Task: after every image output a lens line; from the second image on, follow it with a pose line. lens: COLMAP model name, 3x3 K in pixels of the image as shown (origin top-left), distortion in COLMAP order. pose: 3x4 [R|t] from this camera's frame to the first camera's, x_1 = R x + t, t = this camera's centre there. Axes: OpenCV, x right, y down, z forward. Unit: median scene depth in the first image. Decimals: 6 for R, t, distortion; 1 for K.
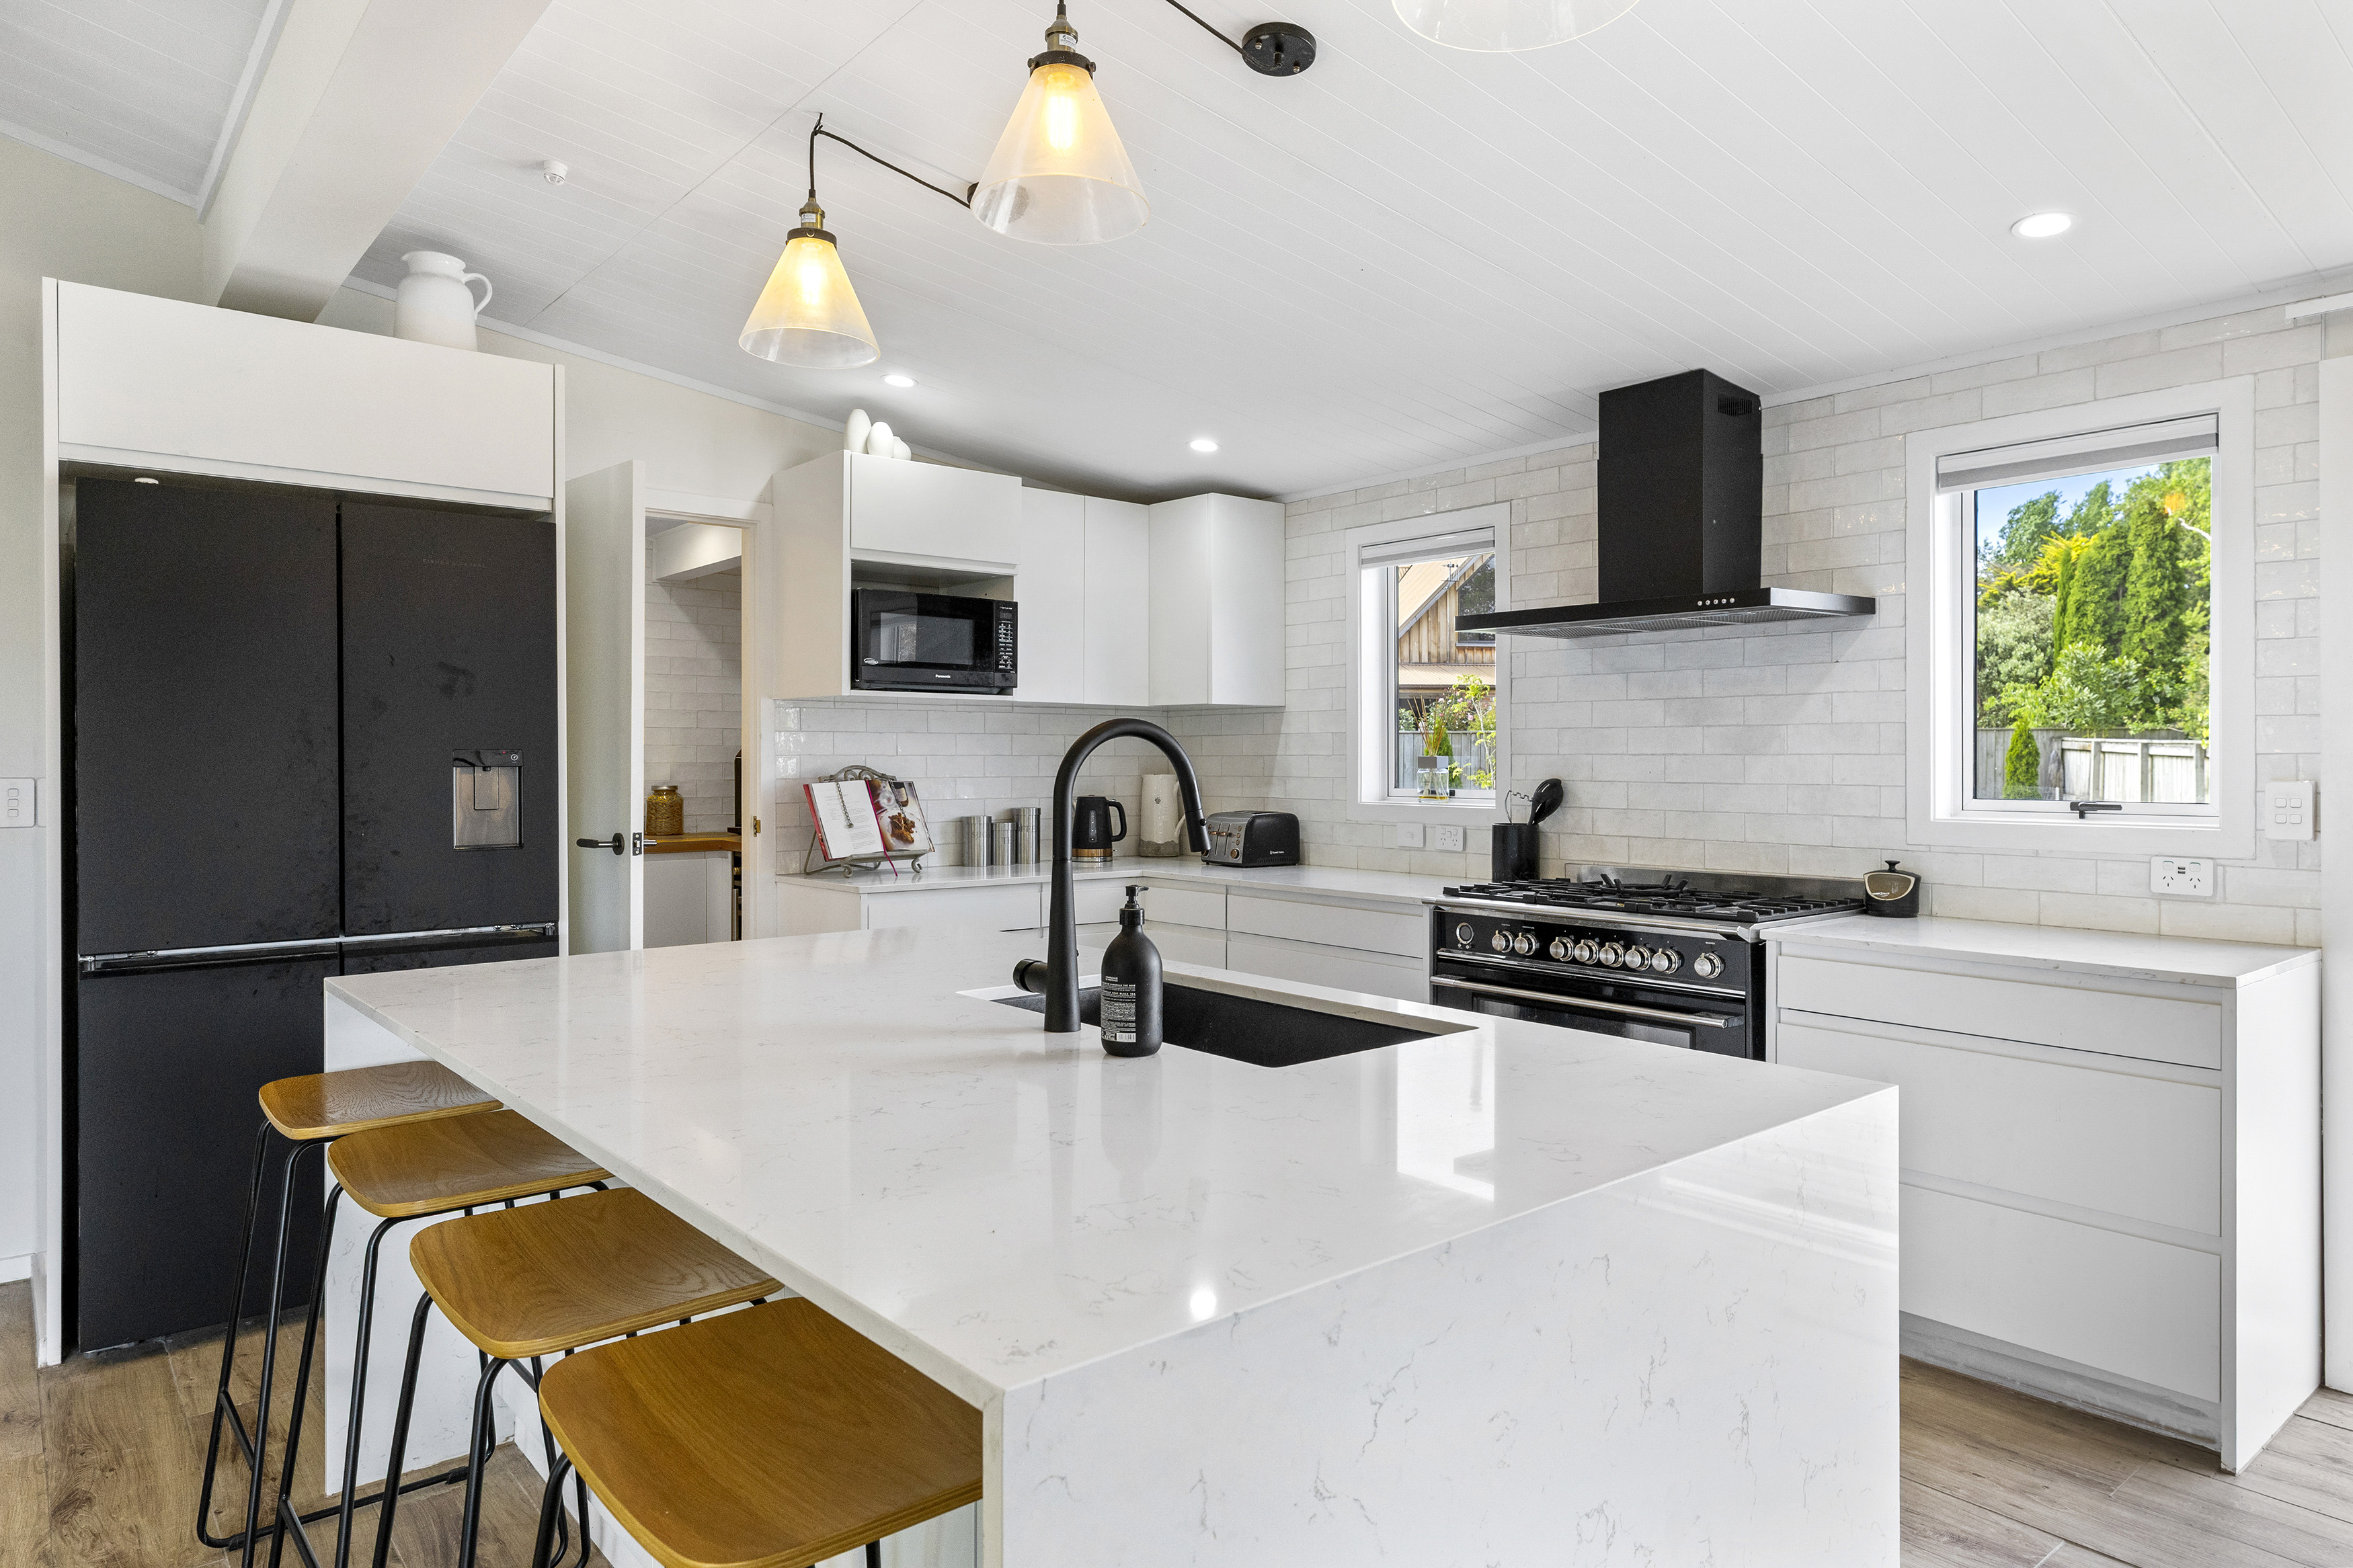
lens RADIAL K [[1449.4, 0, 1176.5], [0, 1449.4, 784.0], [0, 0, 1]] dist [0.014457, 0.002366]
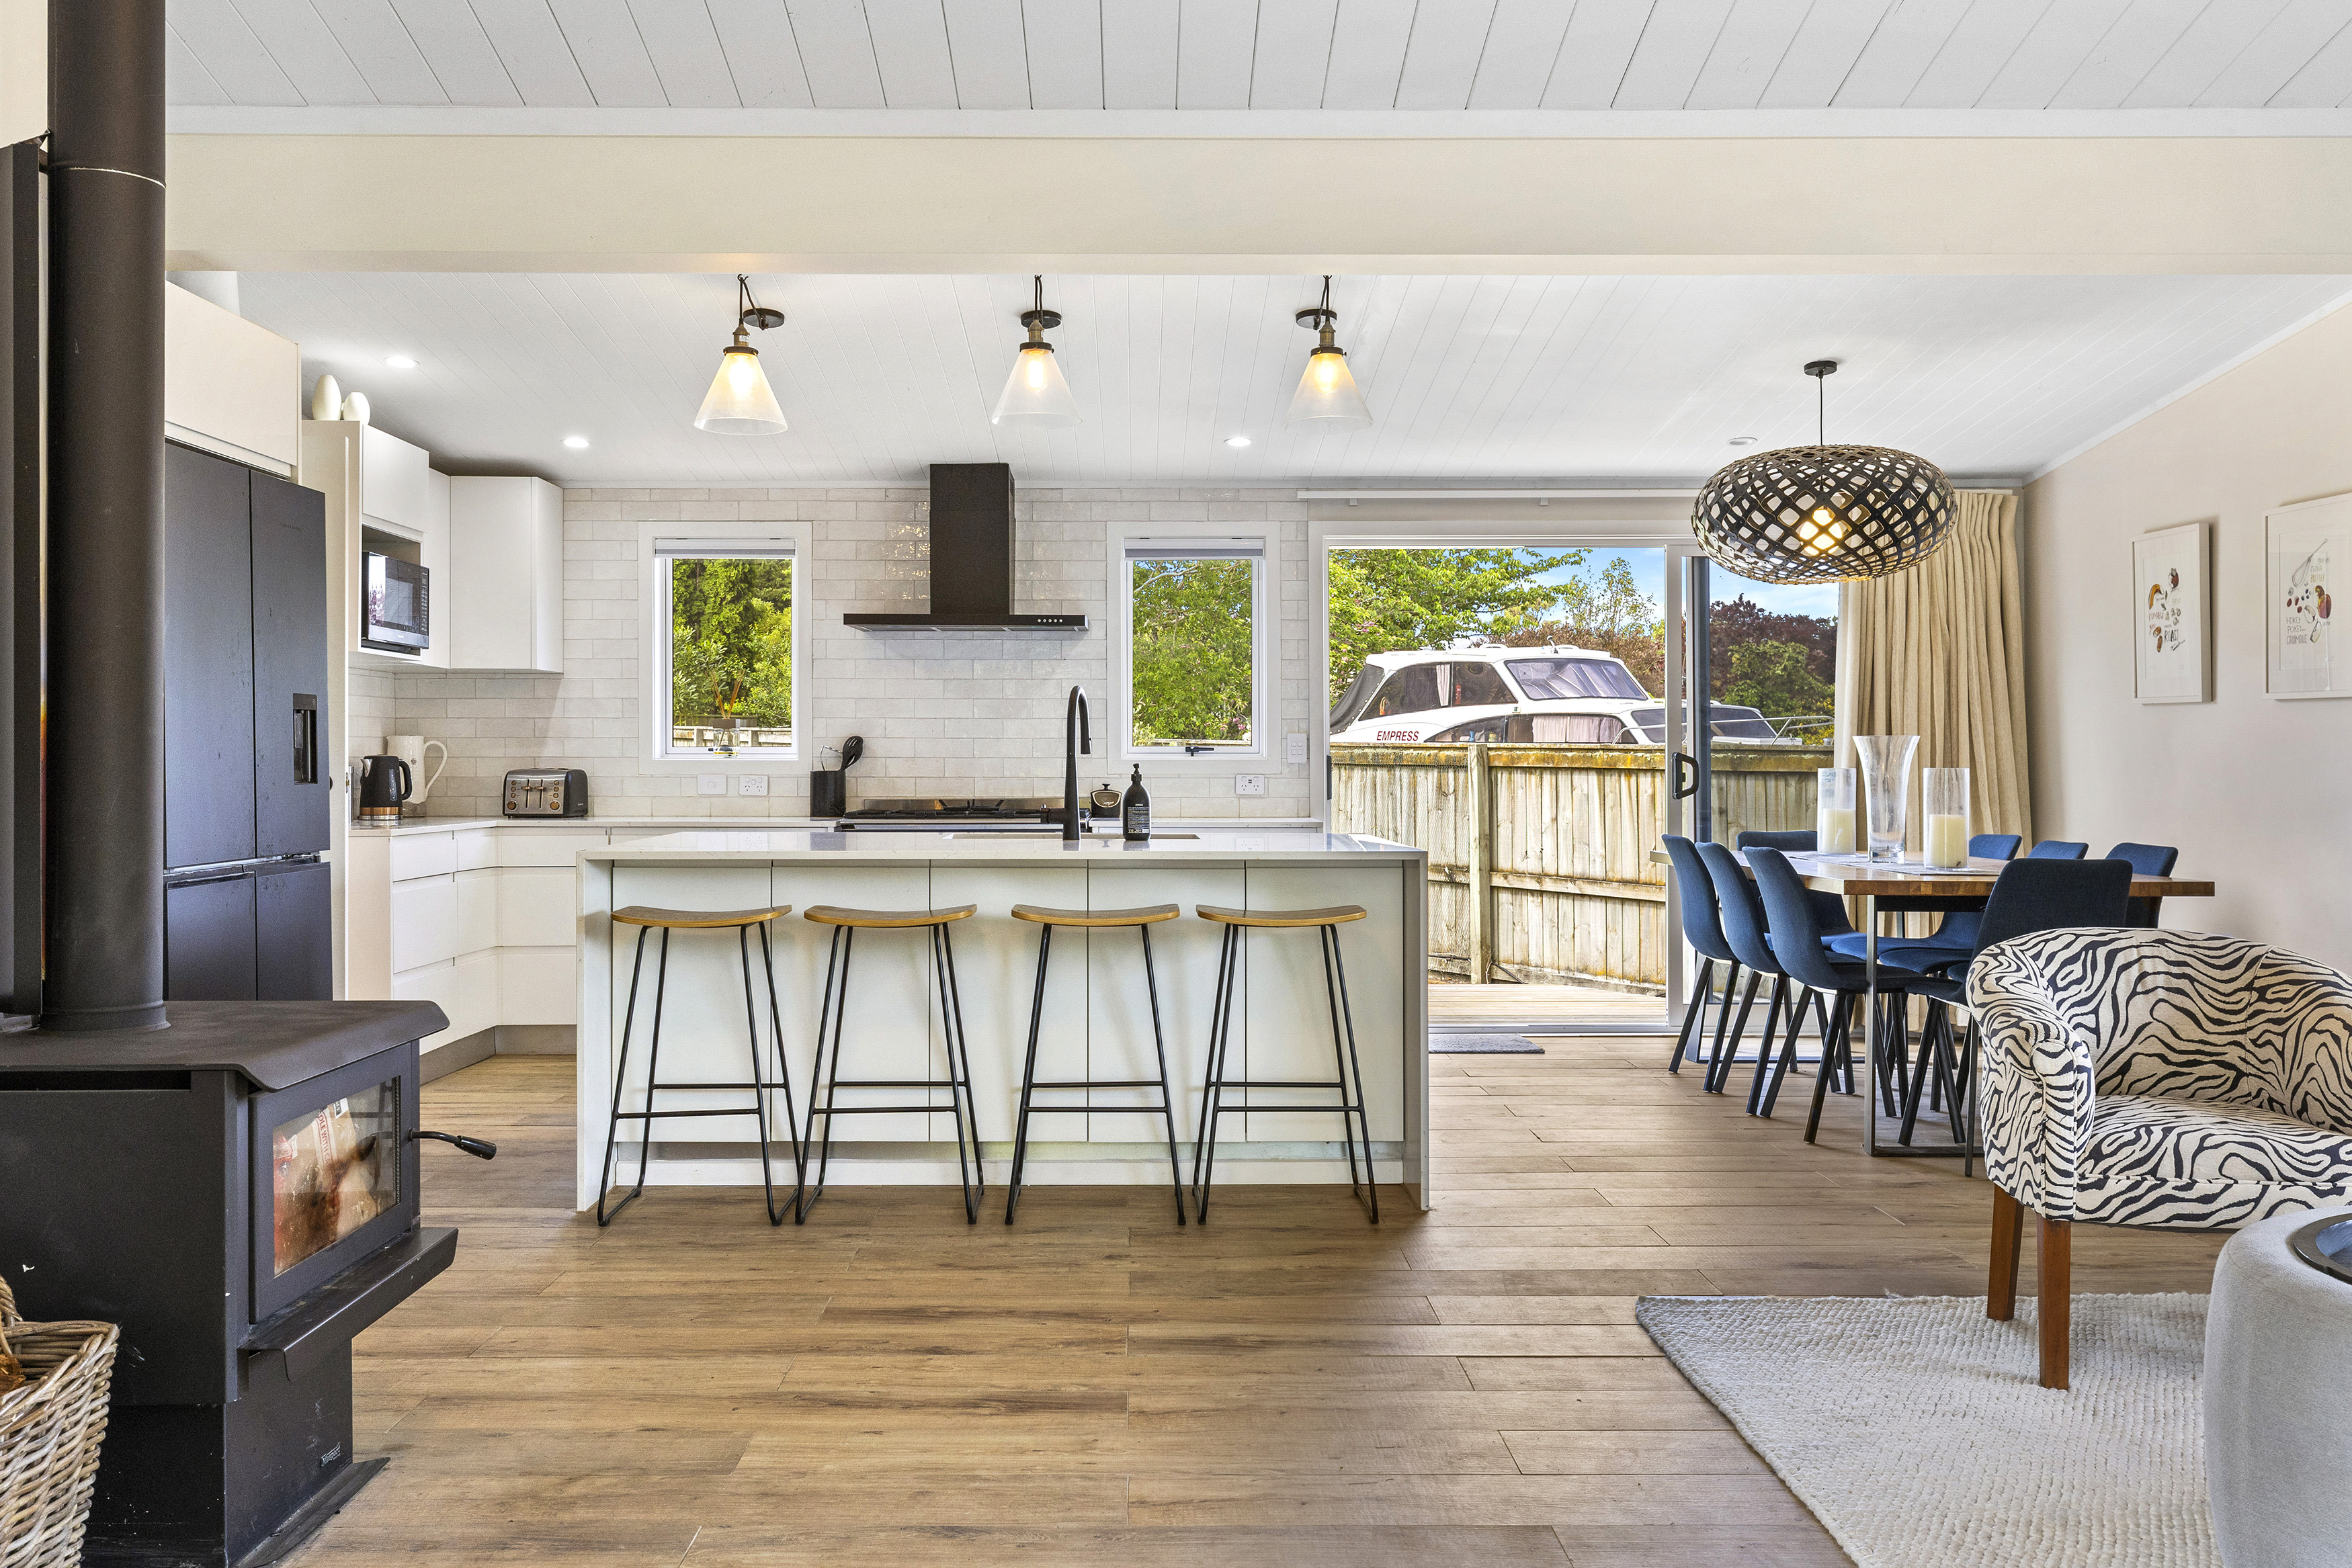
lens RADIAL K [[2303.4, 0, 1172.5], [0, 2303.4, 772.3], [0, 0, 1]] dist [0.092554, 0.005397]
pose [[0.612523, -0.002911, 0.790447, -1.225627], [0.014808, 0.999860, -0.007793, 0.050062], [-0.790314, 0.016478, 0.612481, -0.519421]]
